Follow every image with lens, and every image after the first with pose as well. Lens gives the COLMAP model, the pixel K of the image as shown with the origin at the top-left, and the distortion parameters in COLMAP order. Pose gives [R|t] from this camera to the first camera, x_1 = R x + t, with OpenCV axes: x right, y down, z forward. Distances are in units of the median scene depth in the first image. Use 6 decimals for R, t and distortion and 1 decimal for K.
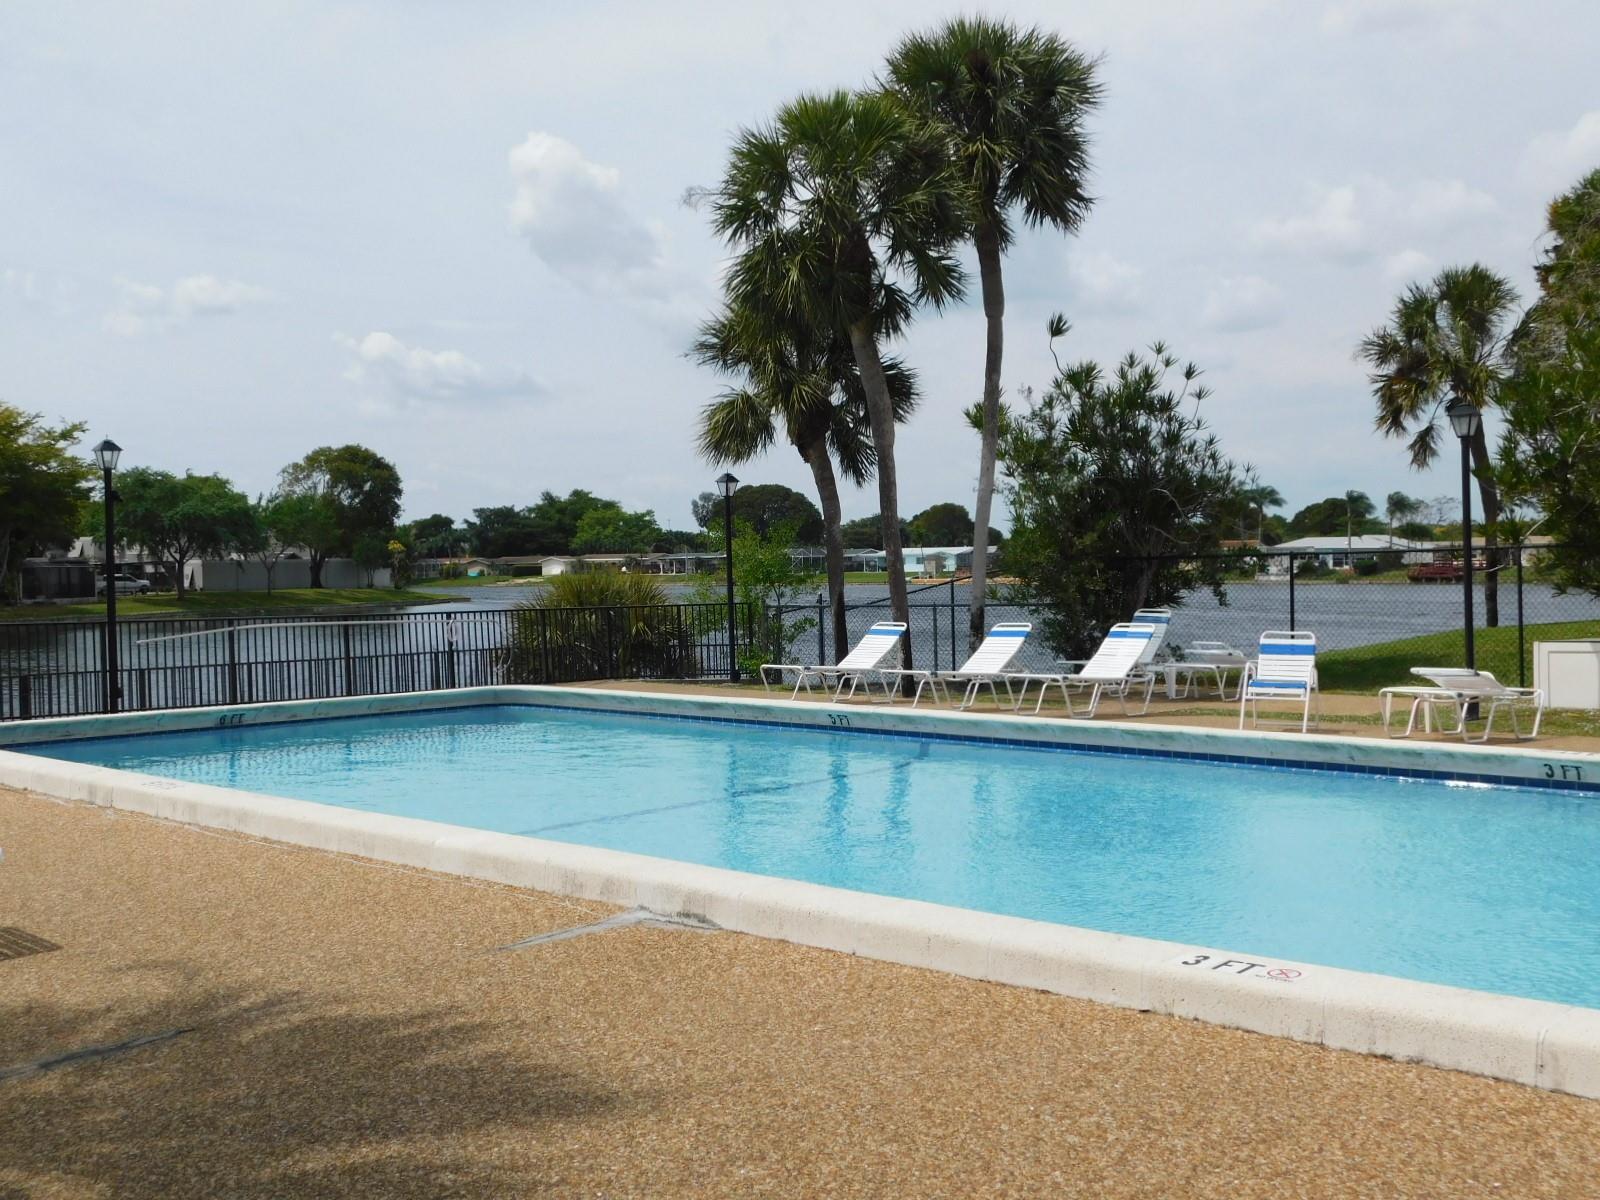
lens RADIAL K [[1676.8, 0, 800.0], [0, 1676.8, 600.0], [0, 0, 1]] dist [-0.084850, 0.307316]
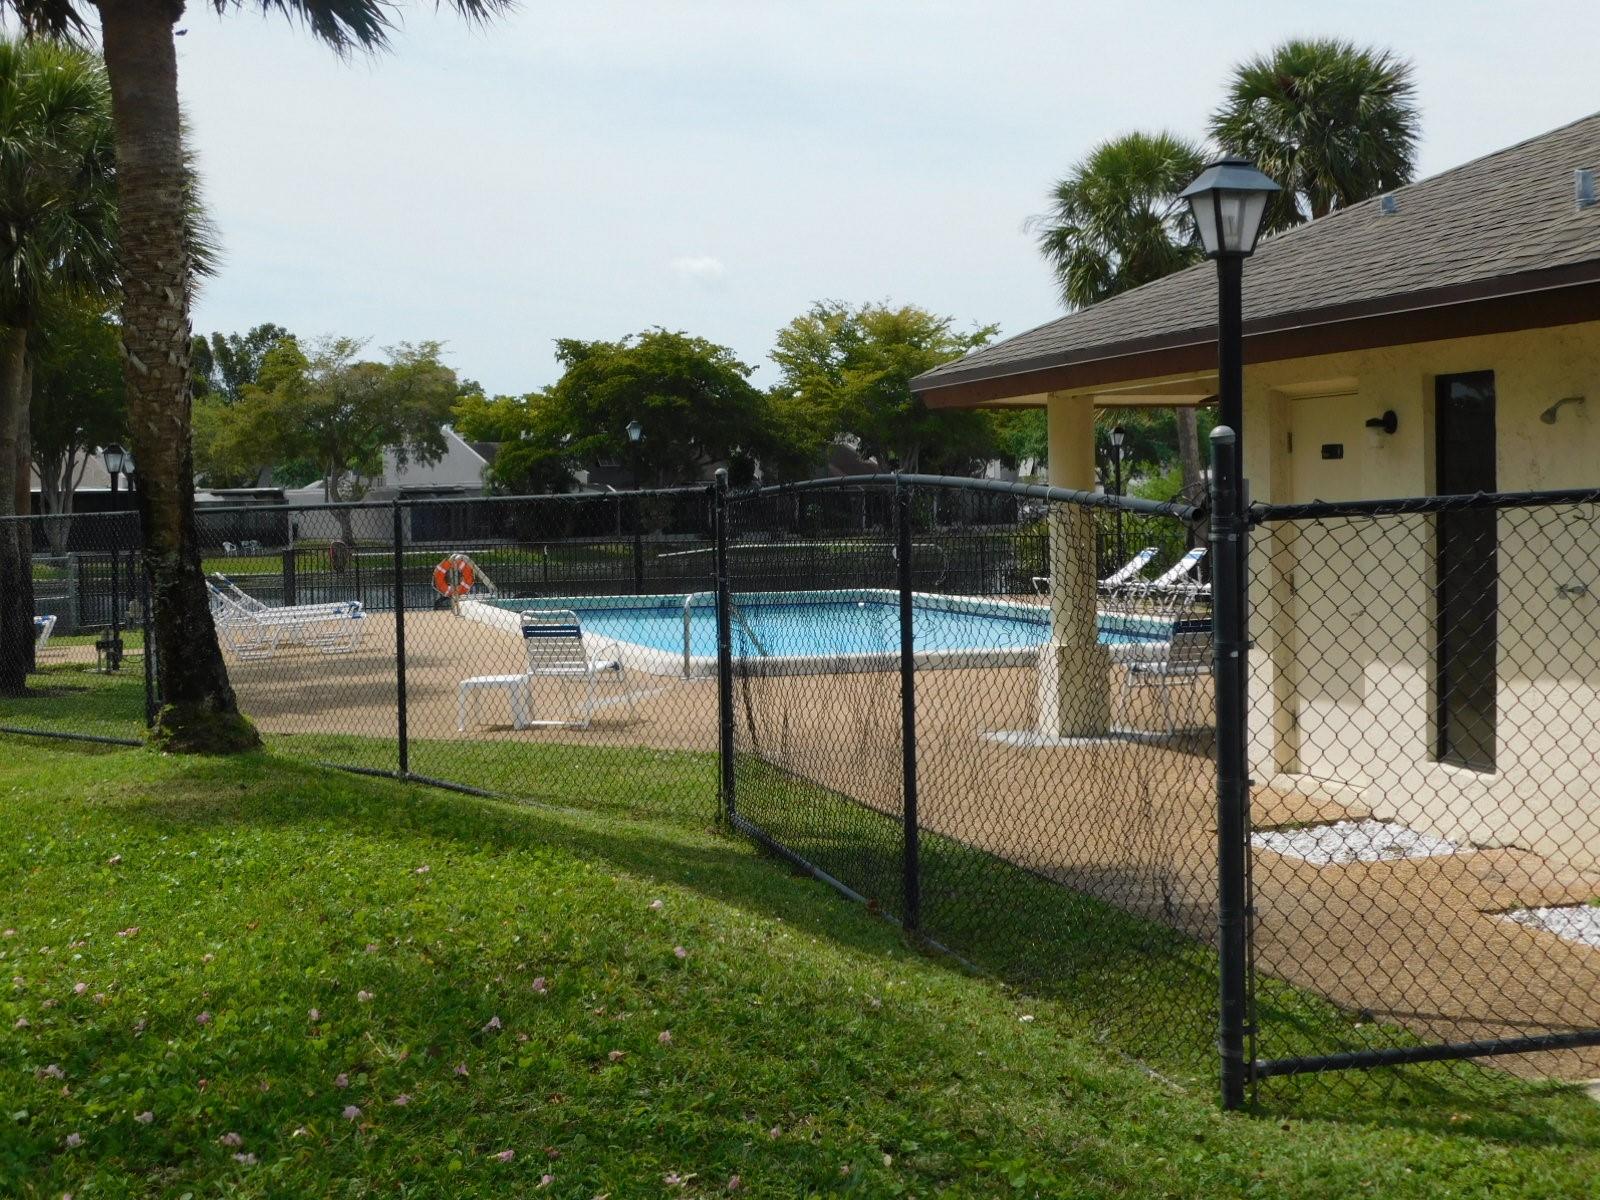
lens RADIAL K [[2356.7, 0, 800.0], [0, 2356.7, 600.0], [0, 0, 1]] dist [0.021167, 0.036418]
pose [[0.856429, 0.021986, -0.515797, 0.122939], [-0.006594, 0.999477, 0.031656, -0.000430], [0.516223, -0.023710, 0.856126, -0.114348]]
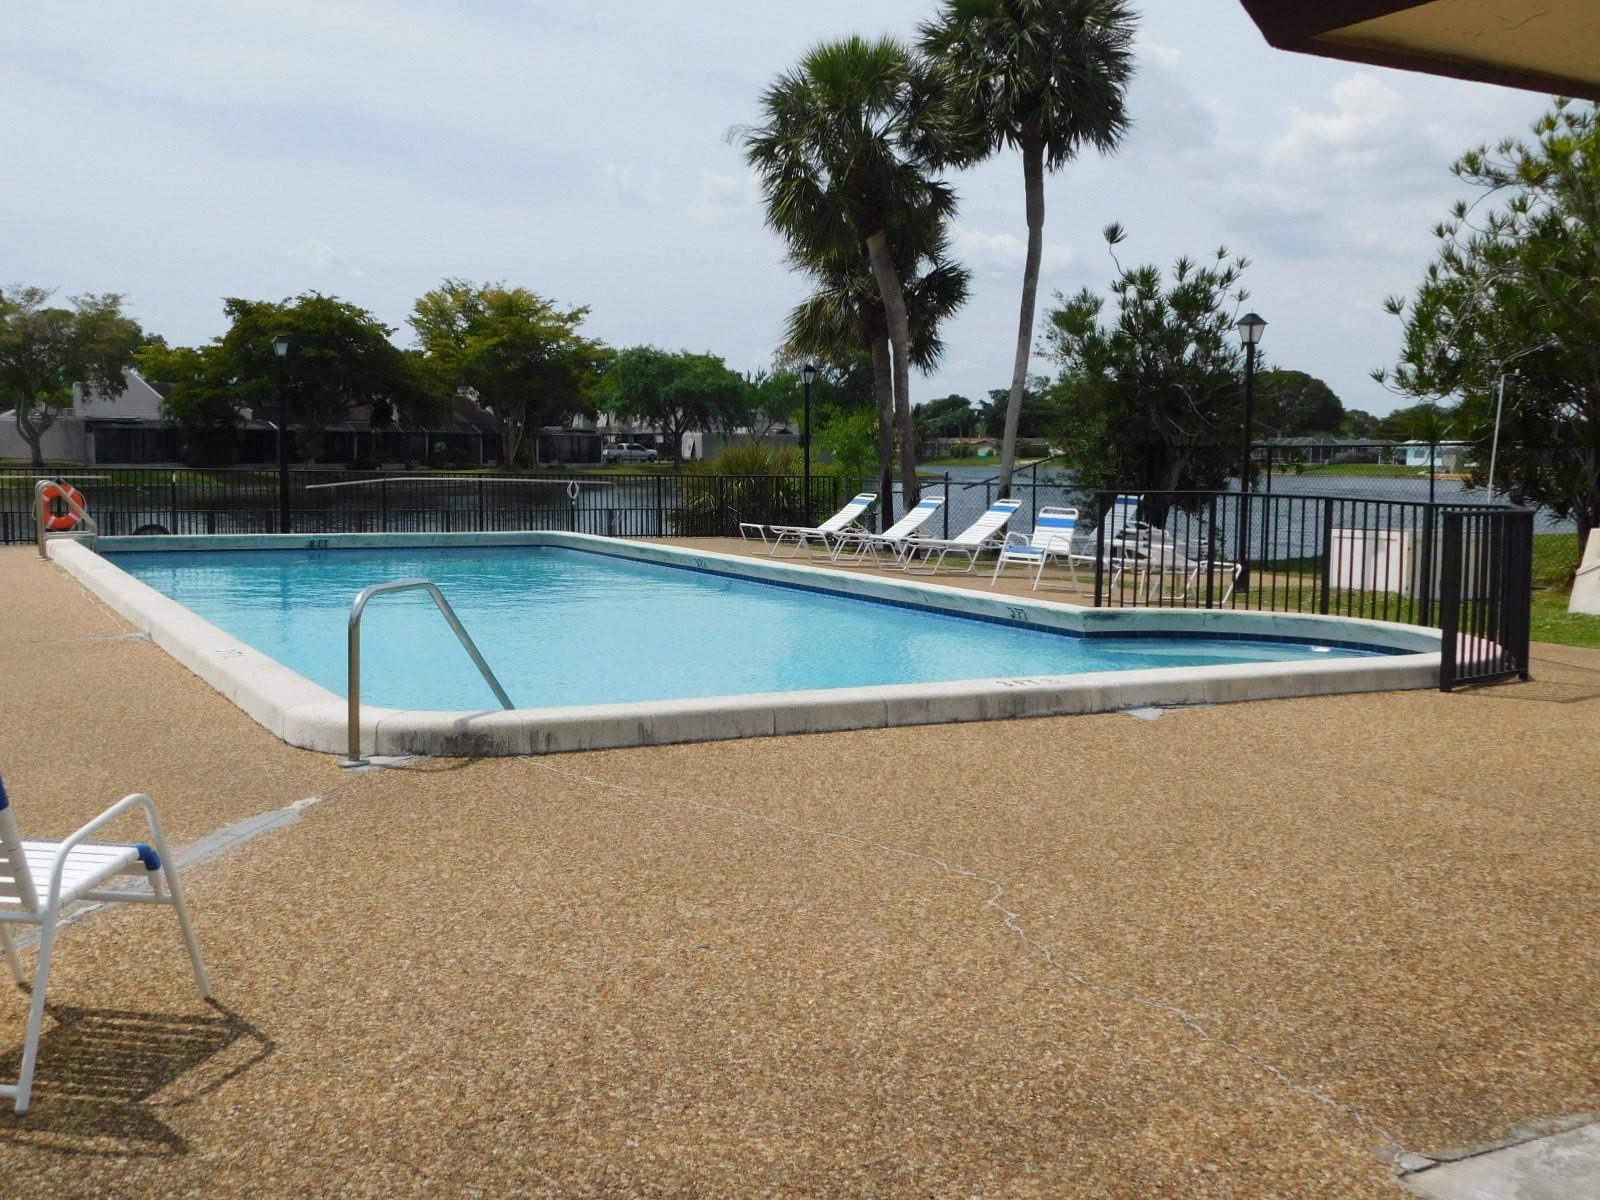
lens RADIAL K [[1676.8, 0, 800.0], [0, 1676.8, 600.0], [0, 0, 1]] dist [-0.084850, 0.307316]
pose [[0.948843, 0.057249, -0.310515, 0.060905], [-0.035414, 0.996516, 0.075508, 0.000092], [0.313756, -0.060649, 0.947565, -0.023024]]
